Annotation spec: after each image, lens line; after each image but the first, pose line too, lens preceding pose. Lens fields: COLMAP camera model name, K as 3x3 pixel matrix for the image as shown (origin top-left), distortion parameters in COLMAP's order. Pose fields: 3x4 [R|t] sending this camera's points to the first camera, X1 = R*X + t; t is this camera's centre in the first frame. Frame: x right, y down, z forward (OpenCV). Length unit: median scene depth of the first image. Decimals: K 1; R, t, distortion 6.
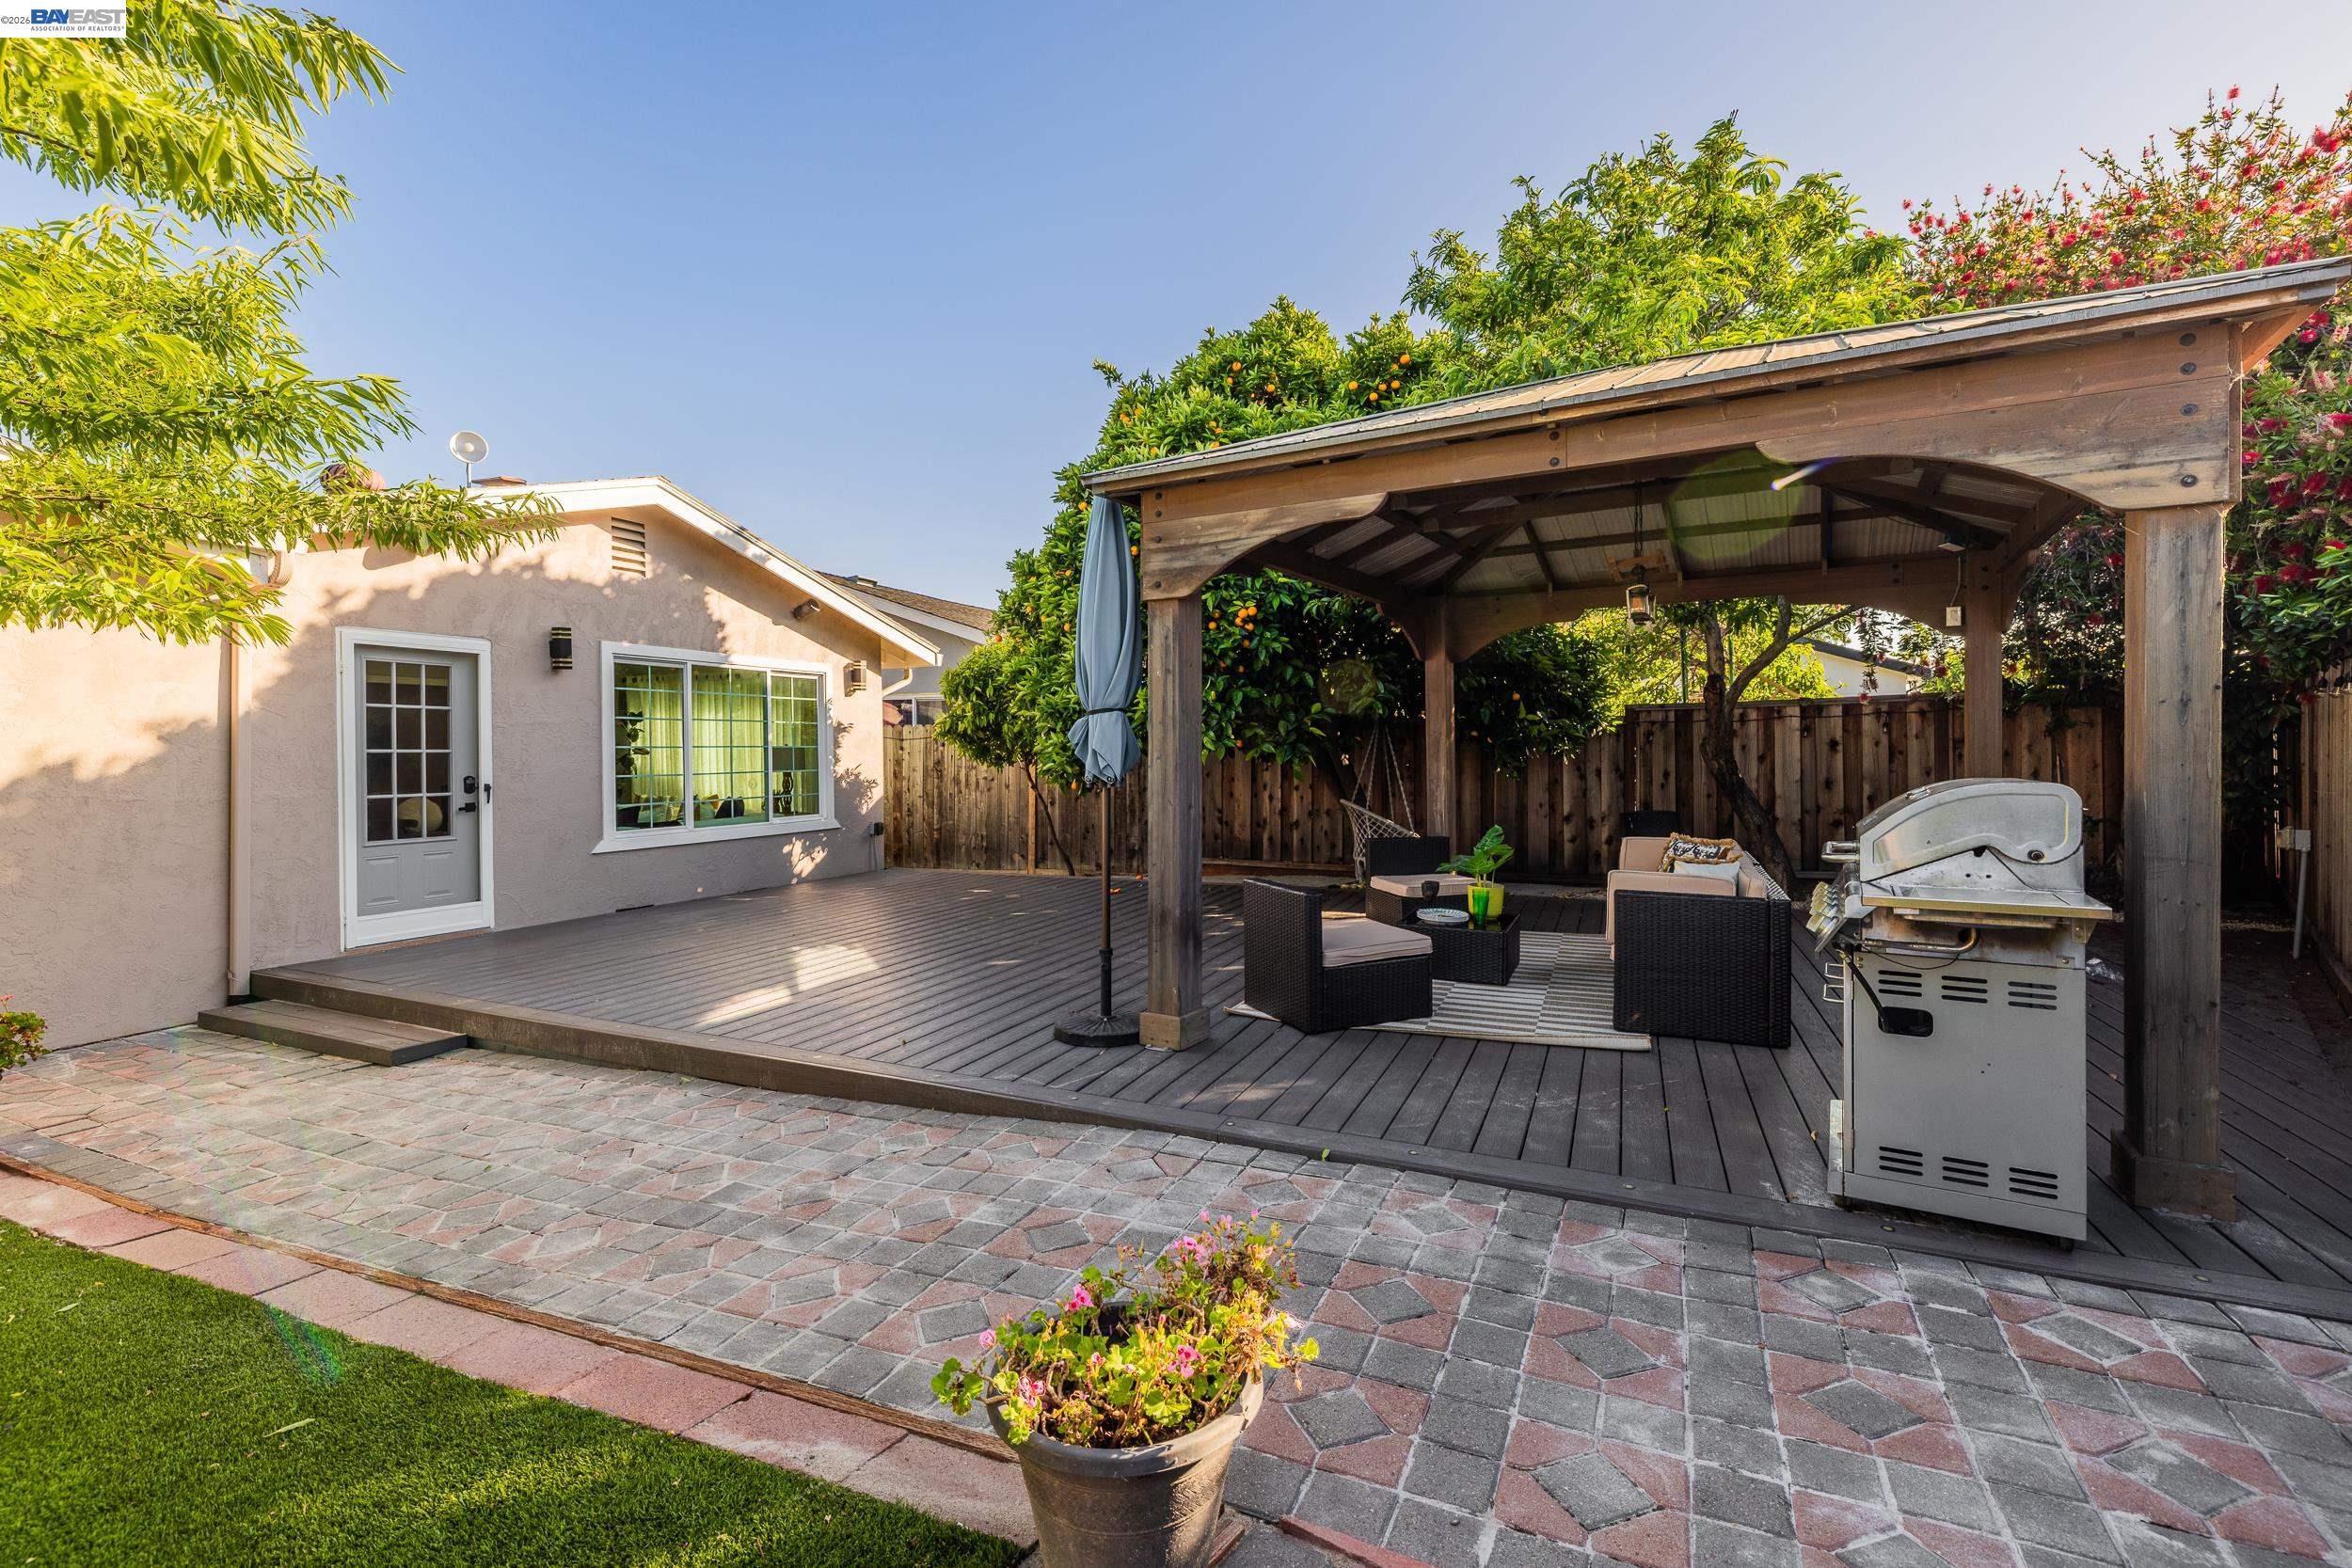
lens RADIAL K [[1021.2, 0, 1166.5], [0, 1021.2, 768.7], [0, 0, 1]] dist [-0.000793, 0.000562]
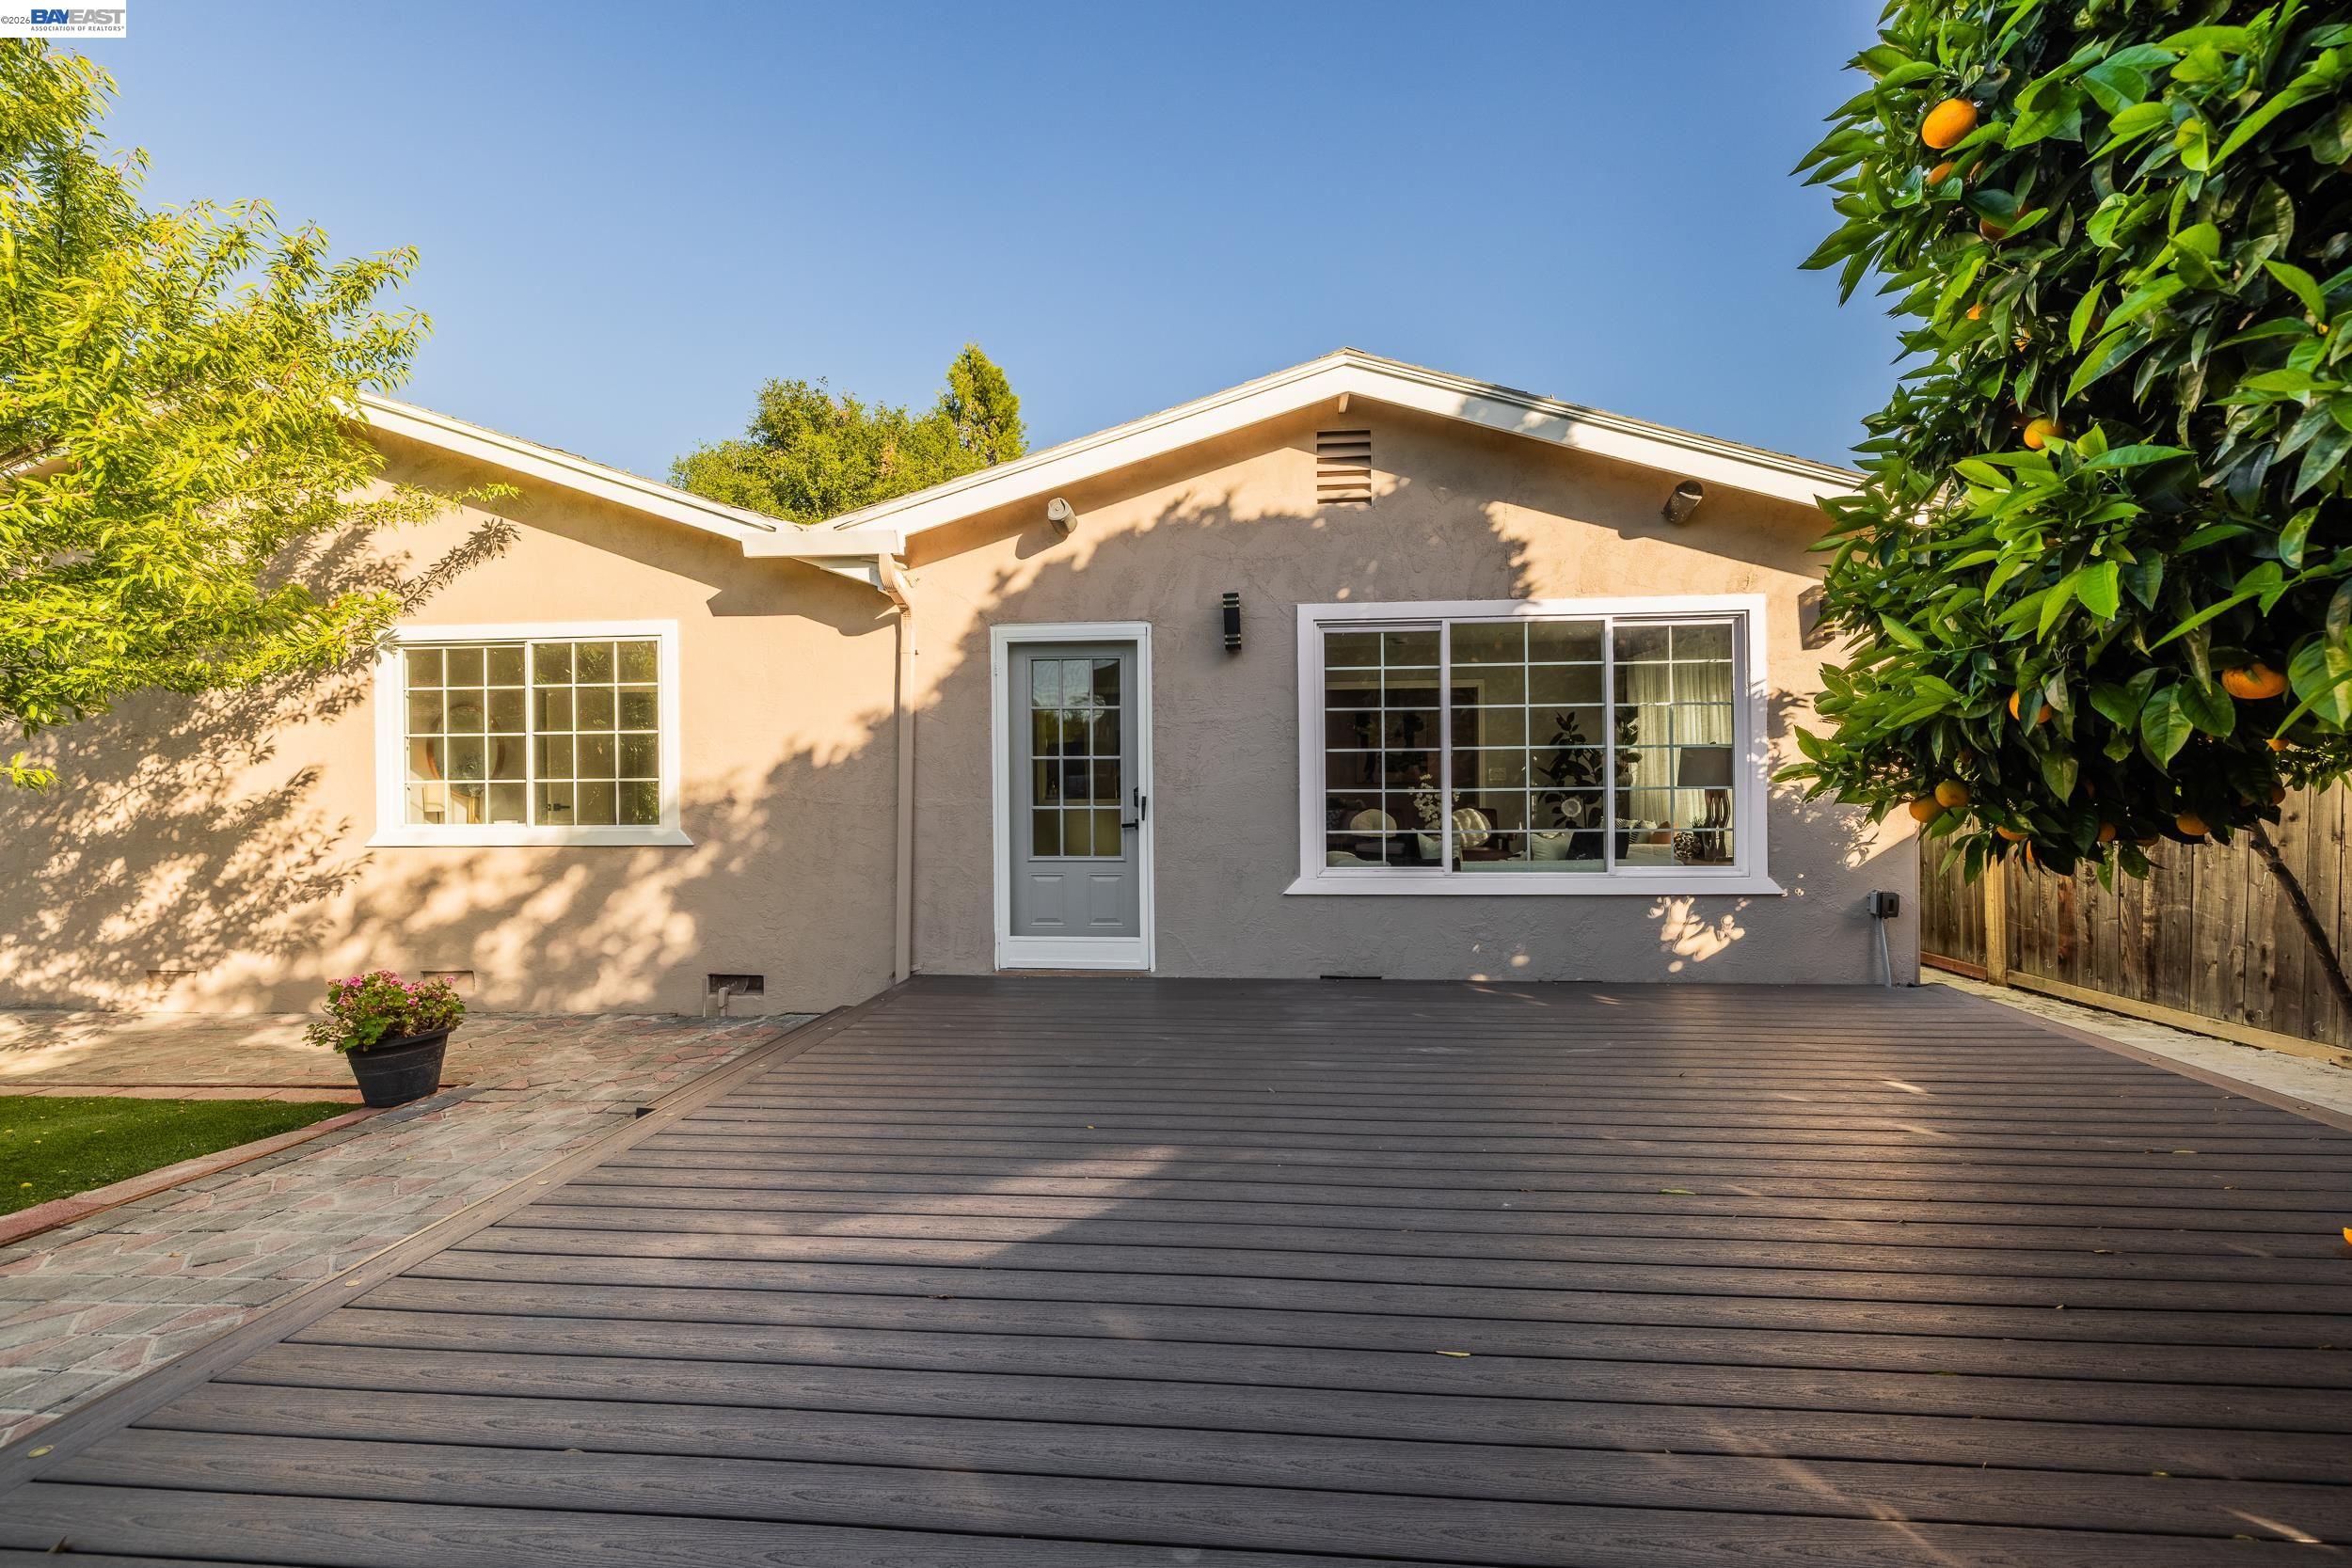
lens RADIAL K [[1021.2, 0, 1184.2], [0, 1021.2, 778.9], [0, 0, 1]] dist [-0.000793, 0.000562]
pose [[0.329888, 0.010179, -0.943965, 0.116424], [-0.011598, 0.999910, 0.006729, -0.004761], [0.943949, 0.008728, 0.329976, 0.716705]]
